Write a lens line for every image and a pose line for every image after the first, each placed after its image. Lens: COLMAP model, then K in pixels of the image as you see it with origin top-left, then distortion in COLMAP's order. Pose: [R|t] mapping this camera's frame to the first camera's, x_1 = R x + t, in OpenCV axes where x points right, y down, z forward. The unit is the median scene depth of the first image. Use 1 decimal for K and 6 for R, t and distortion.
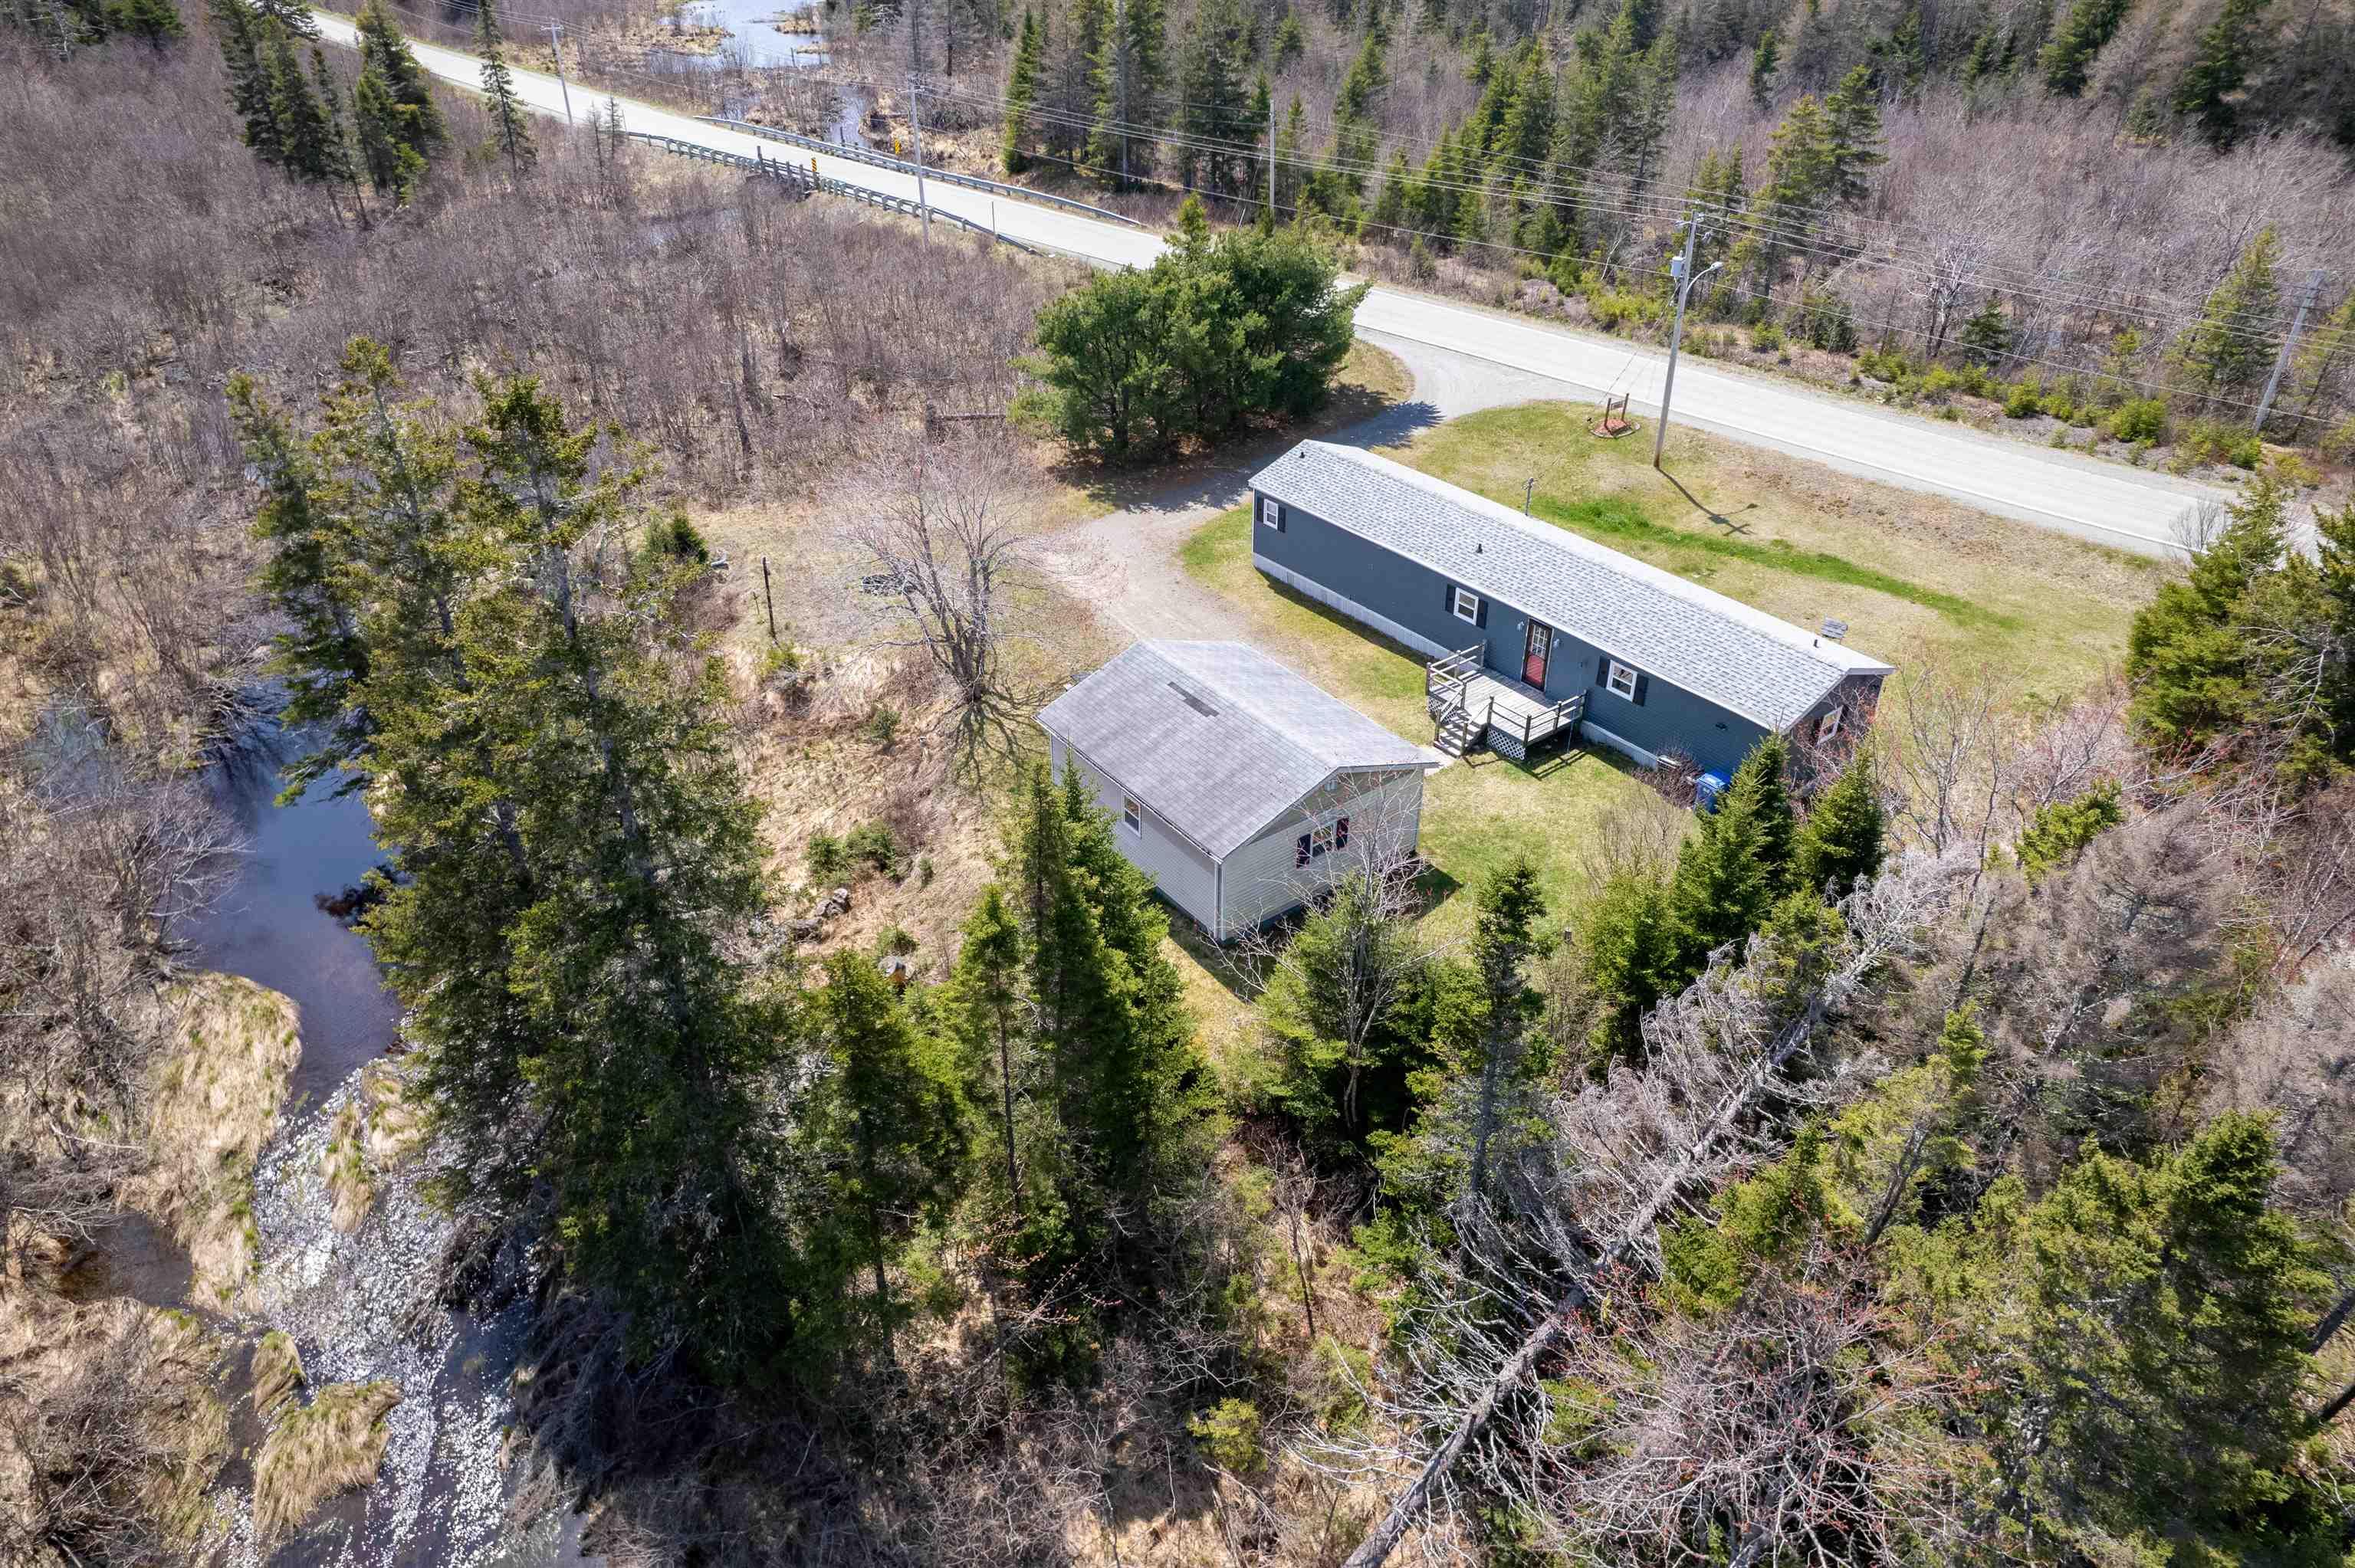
lens RADIAL K [[1550.5, 0, 1182.0], [0, 1550.5, 792.4], [0, 0, 1]] dist [-0.078540, 0.068961]
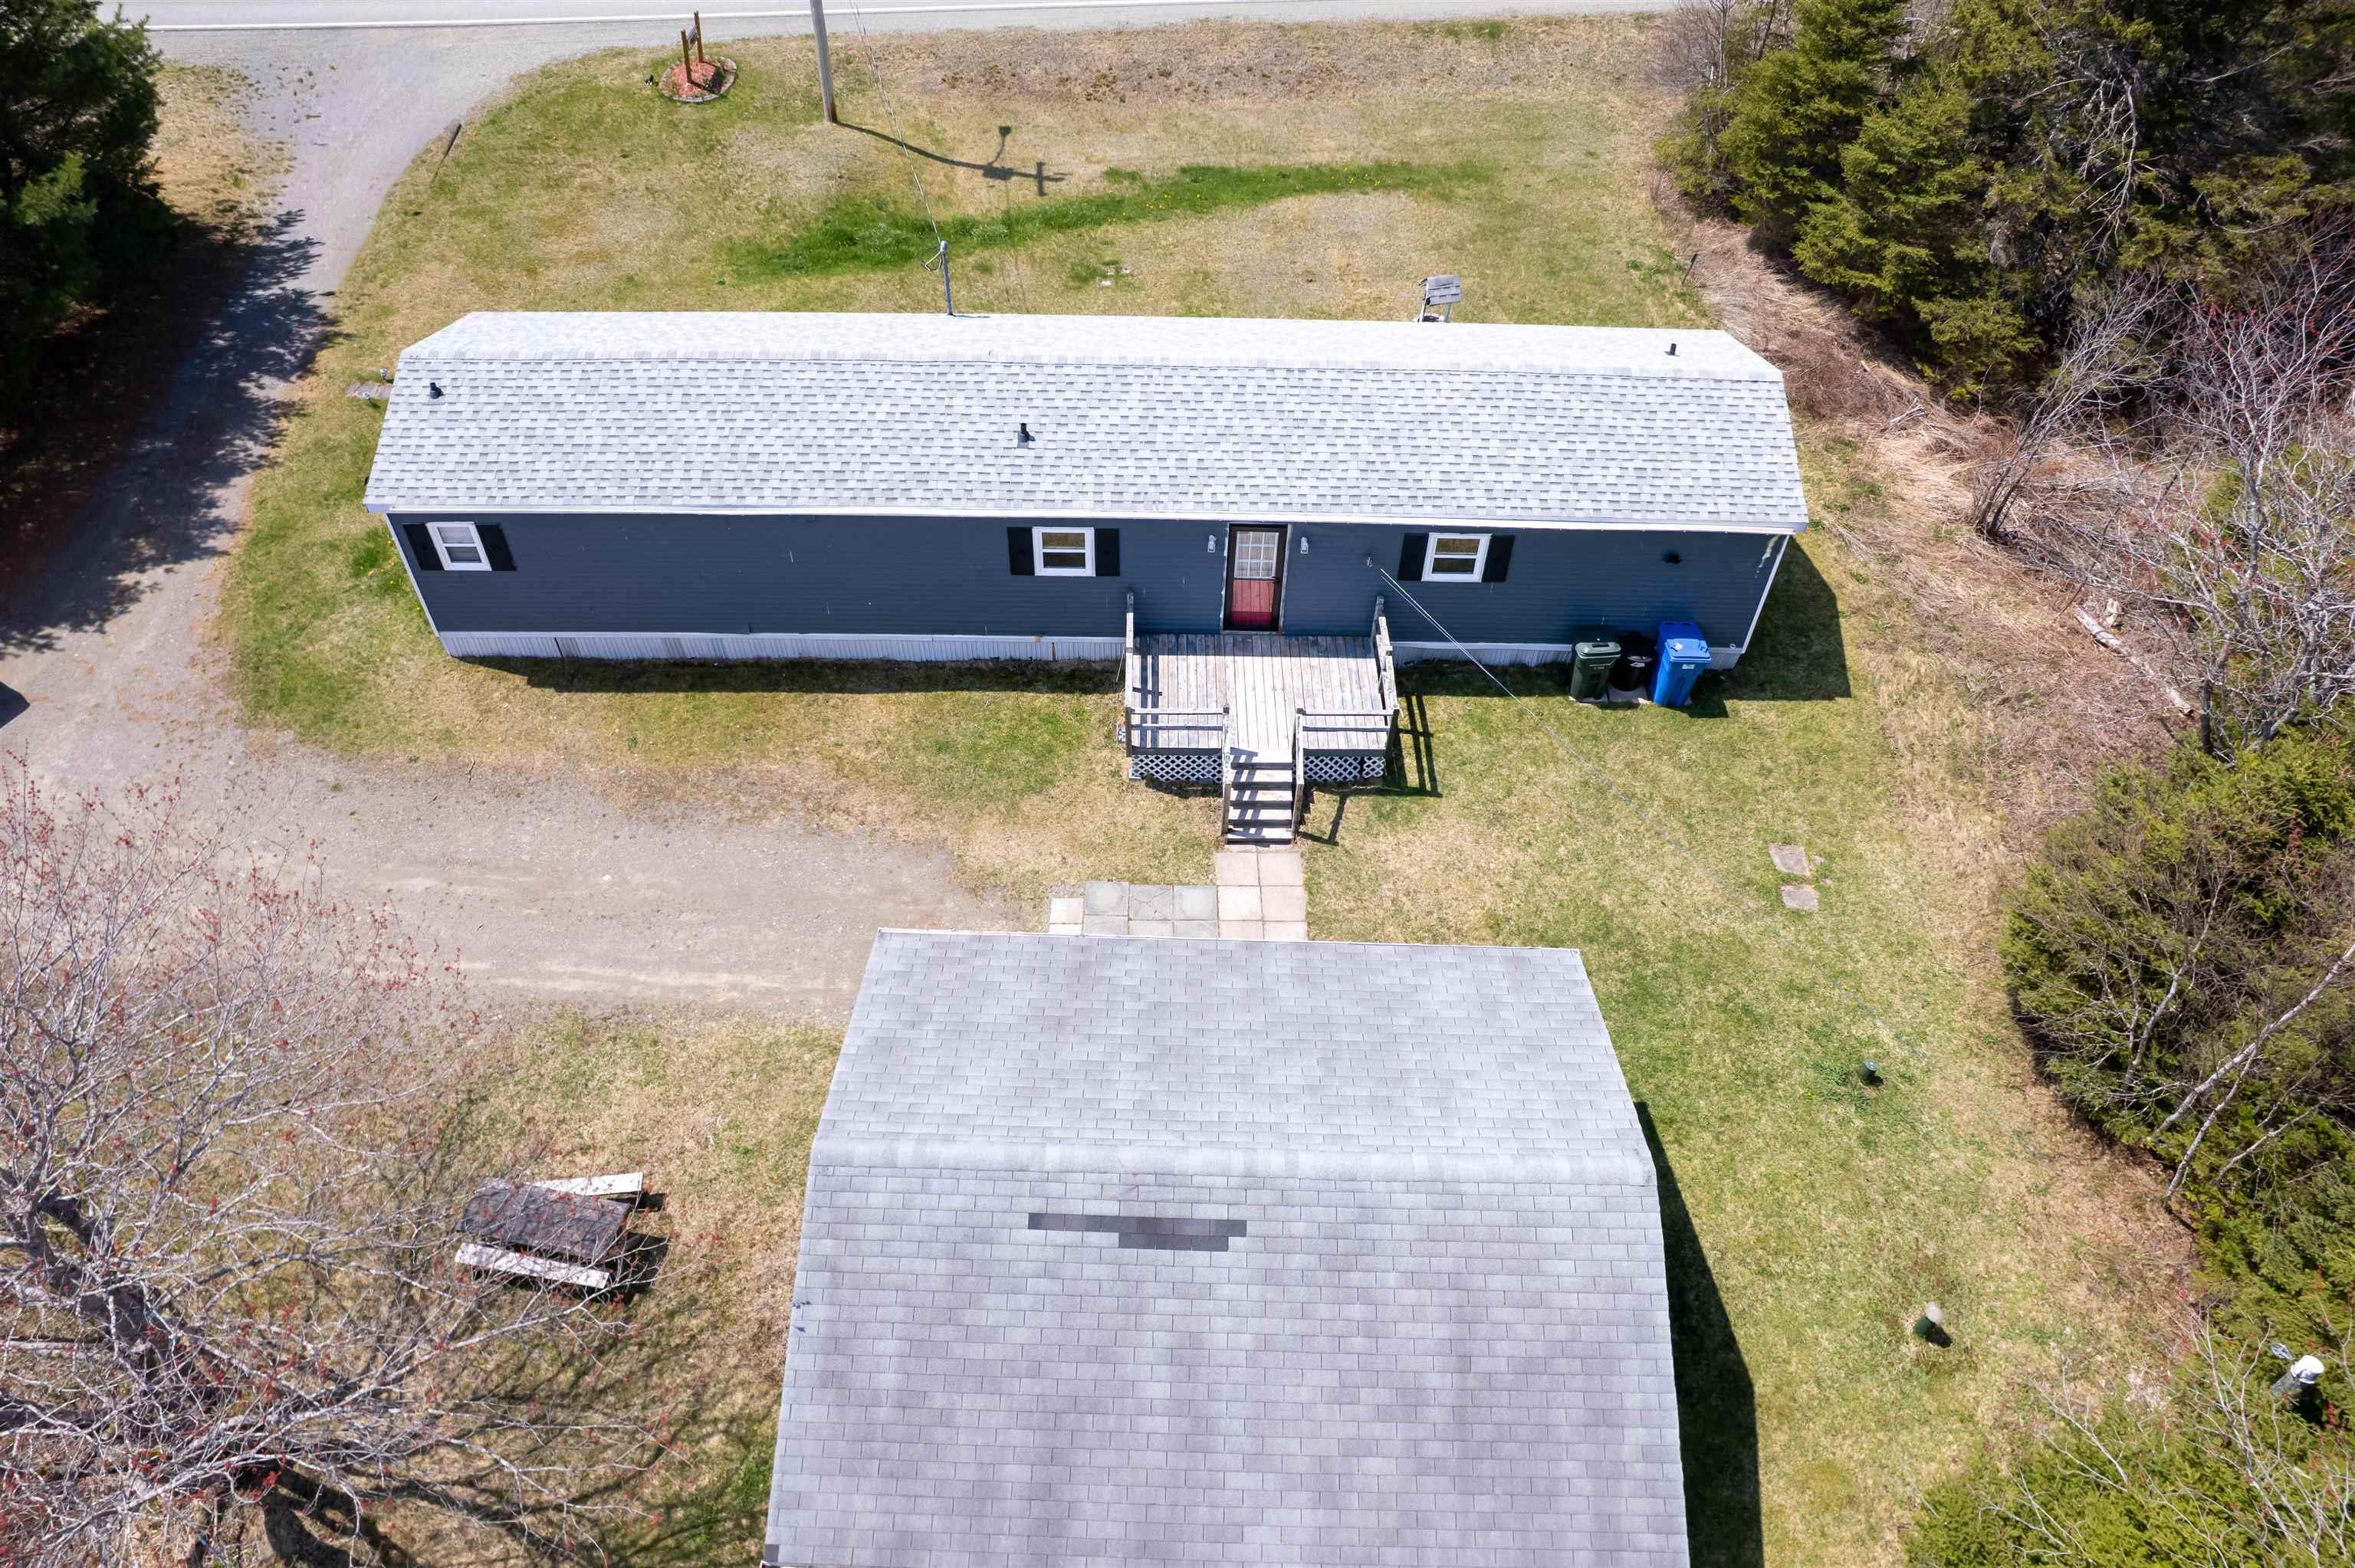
lens RADIAL K [[1550.5, 0, 1182.0], [0, 1550.5, 792.4], [0, 0, 1]] dist [-0.078540, 0.068961]
pose [[0.603247, -0.580952, 0.546432, -0.101892], [0.409244, 0.813535, 0.413135, -0.232972], [-0.684553, -0.025599, 0.728514, 0.578359]]
